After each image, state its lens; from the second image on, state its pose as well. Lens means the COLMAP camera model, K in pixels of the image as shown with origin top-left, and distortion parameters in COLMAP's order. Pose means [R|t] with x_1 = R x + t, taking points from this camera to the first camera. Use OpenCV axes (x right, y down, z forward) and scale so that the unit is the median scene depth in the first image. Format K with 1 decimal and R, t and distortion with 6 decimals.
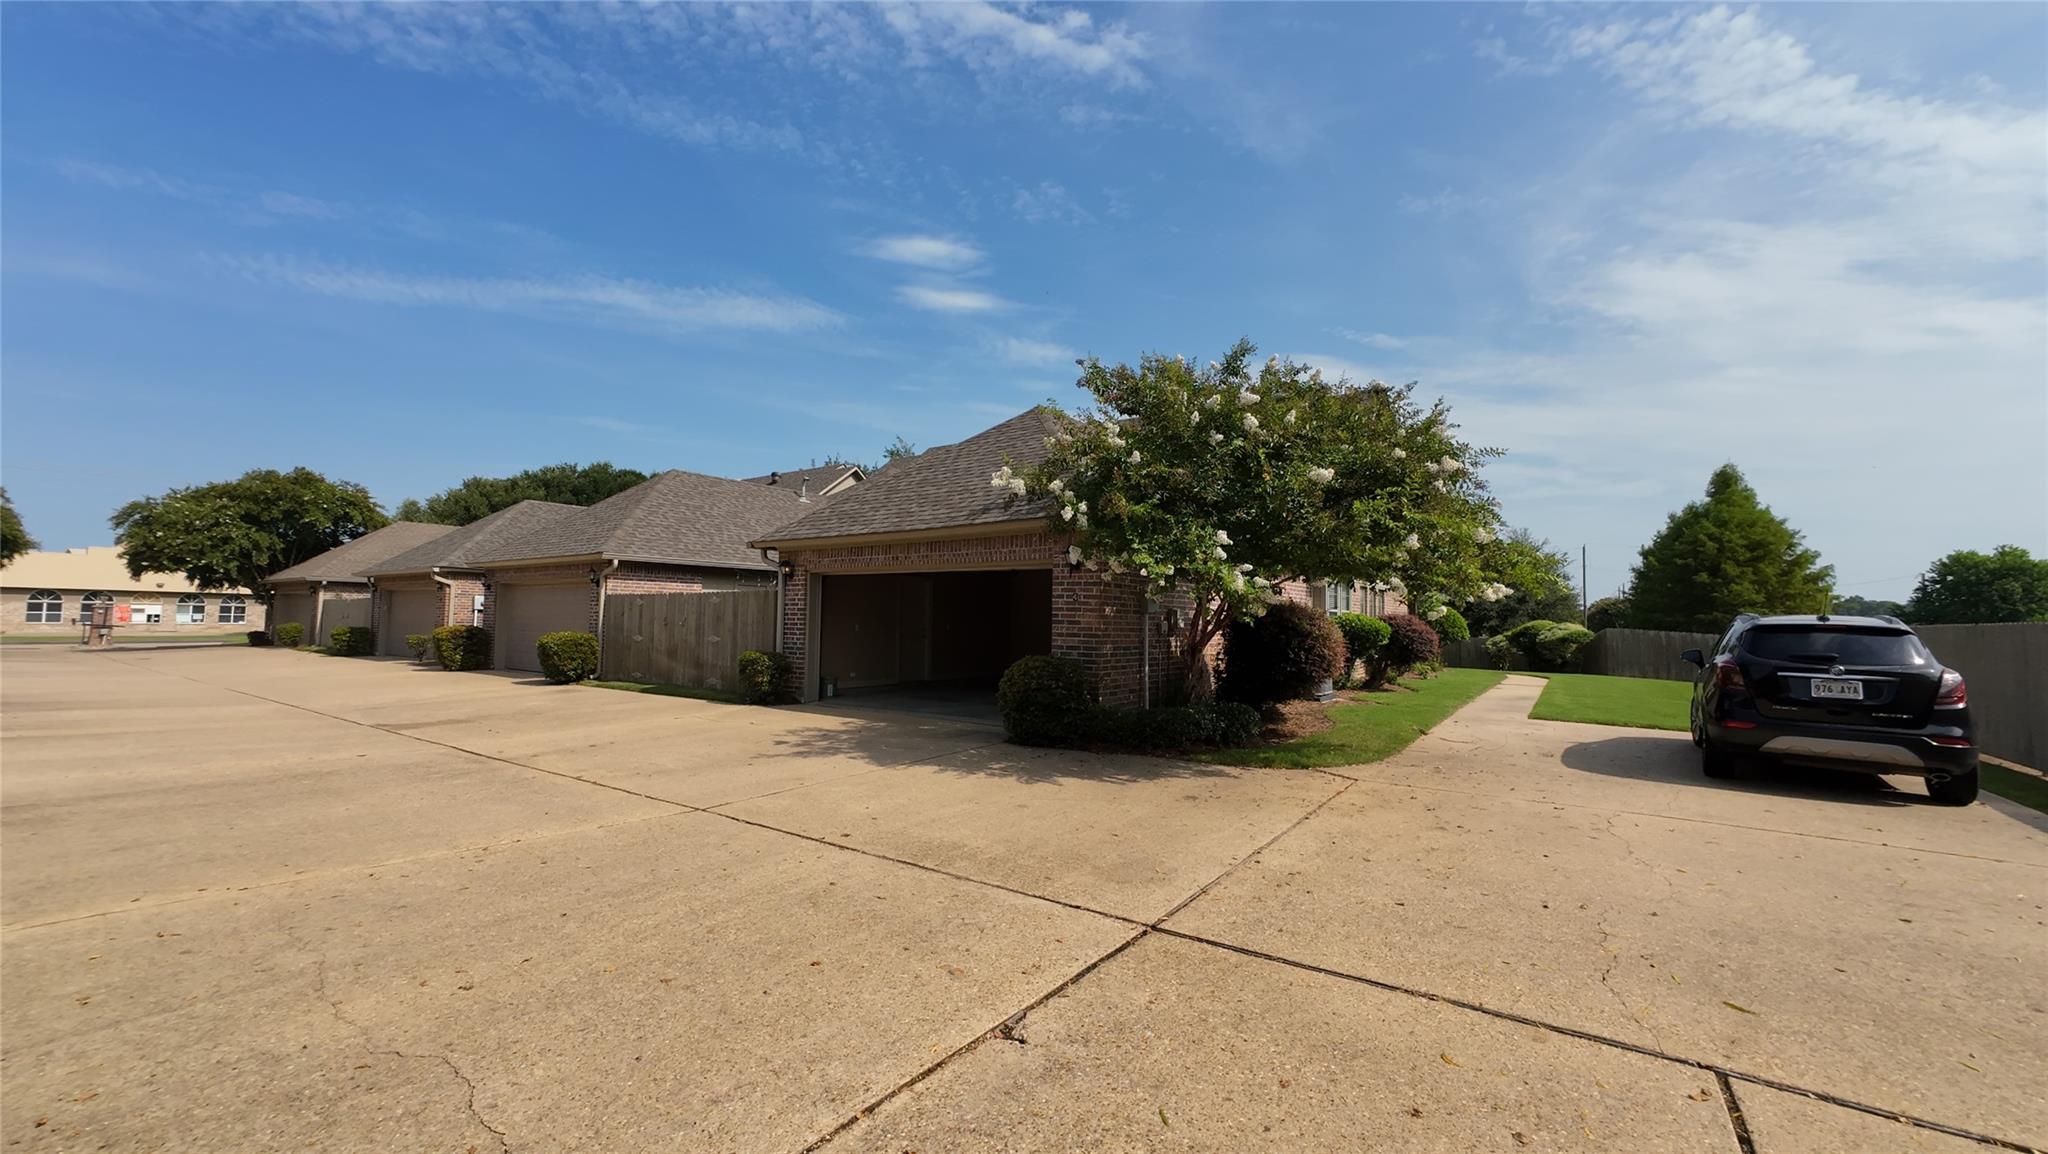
lens RADIAL K [[792.8, 0, 1020.8], [0, 792.8, 576.5], [0, 0, 1]] dist [0.003079, 0.001274]
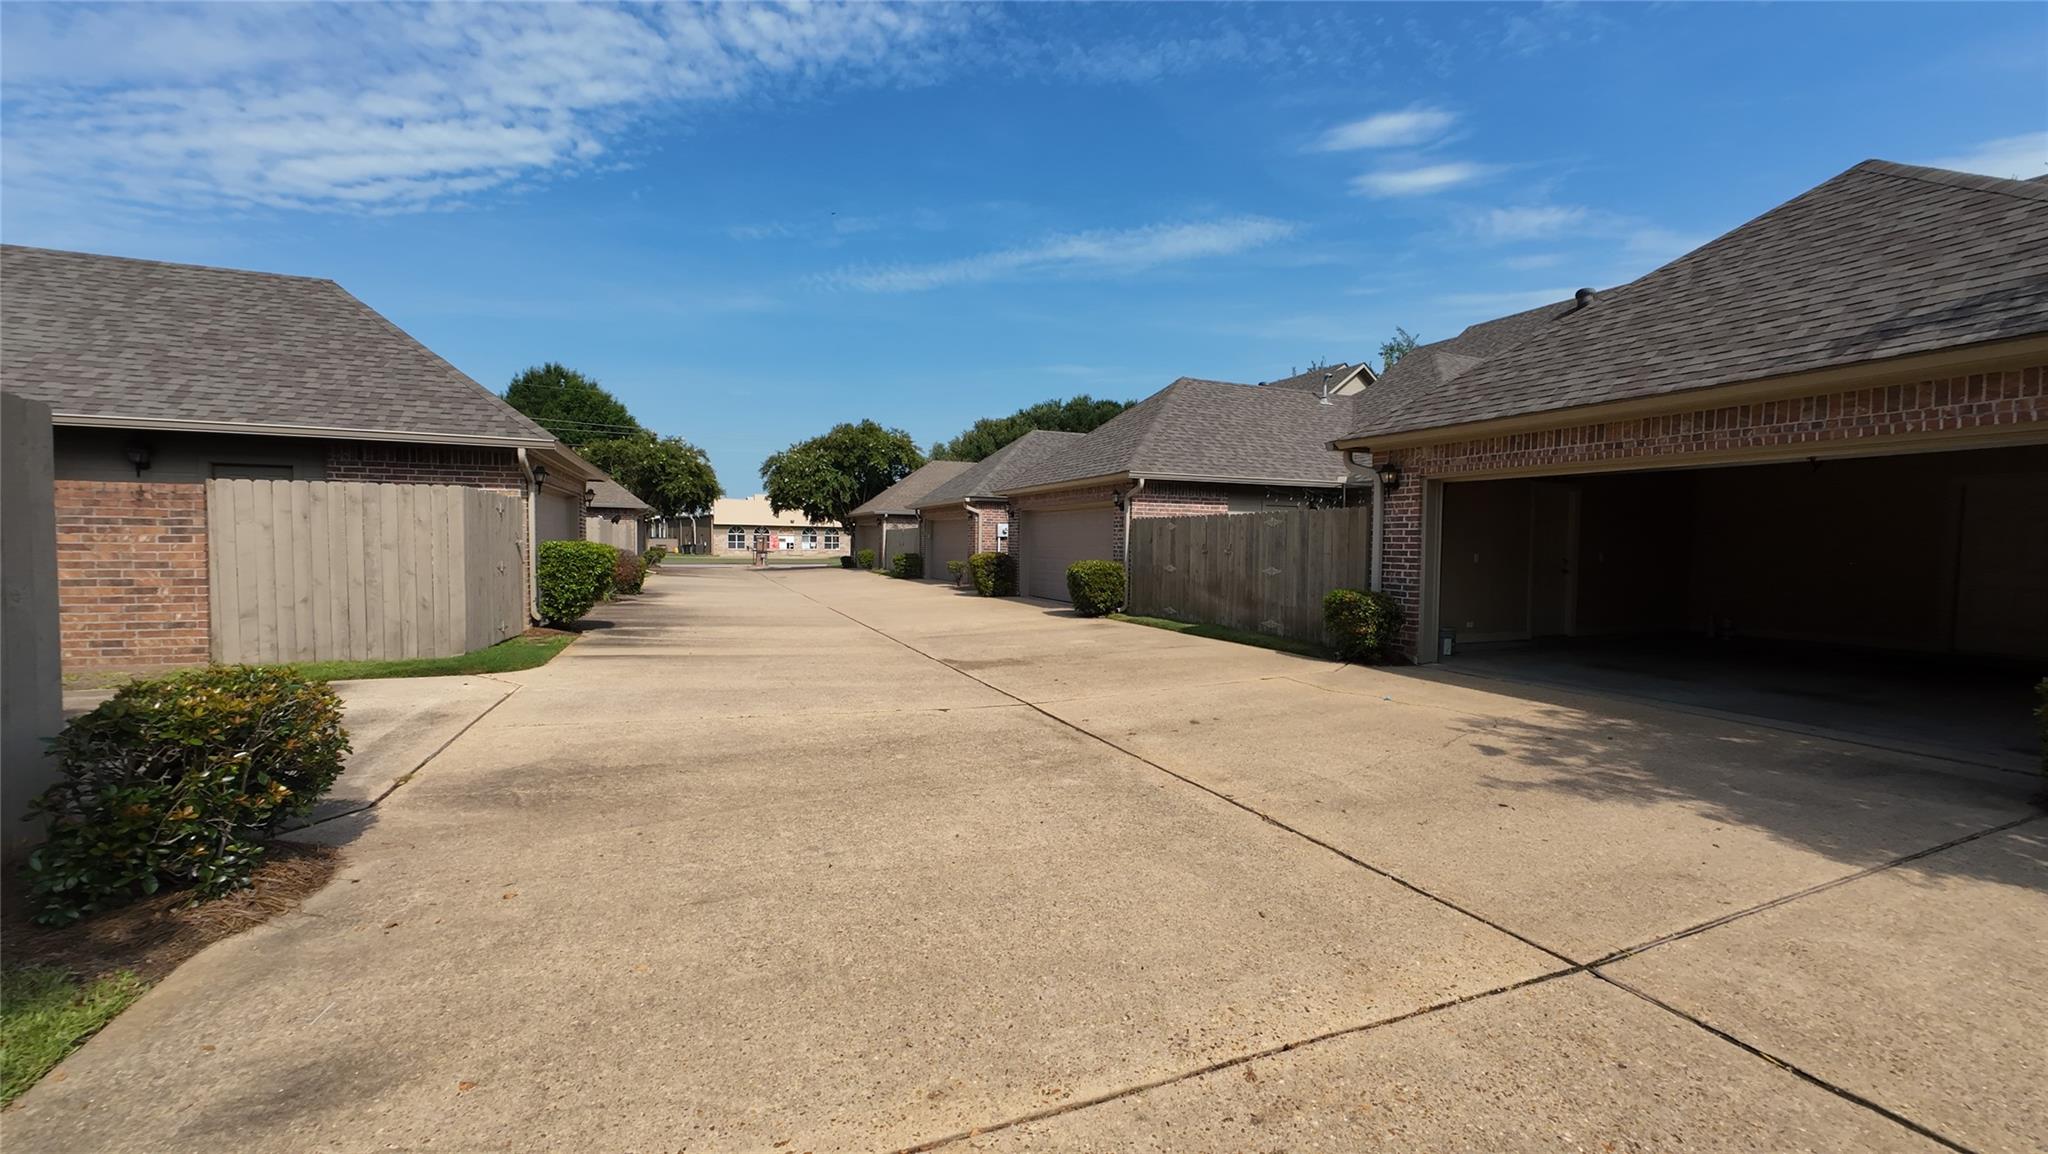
lens RADIAL K [[792.8, 0, 1028.7], [0, 792.8, 568.0], [0, 0, 1]] dist [0.003079, 0.001274]
pose [[0.859157, 0.013012, -0.511547, -0.085942], [0.028741, 0.996872, 0.073628, 0.004604], [0.510905, -0.077961, 0.856095, 0.089959]]
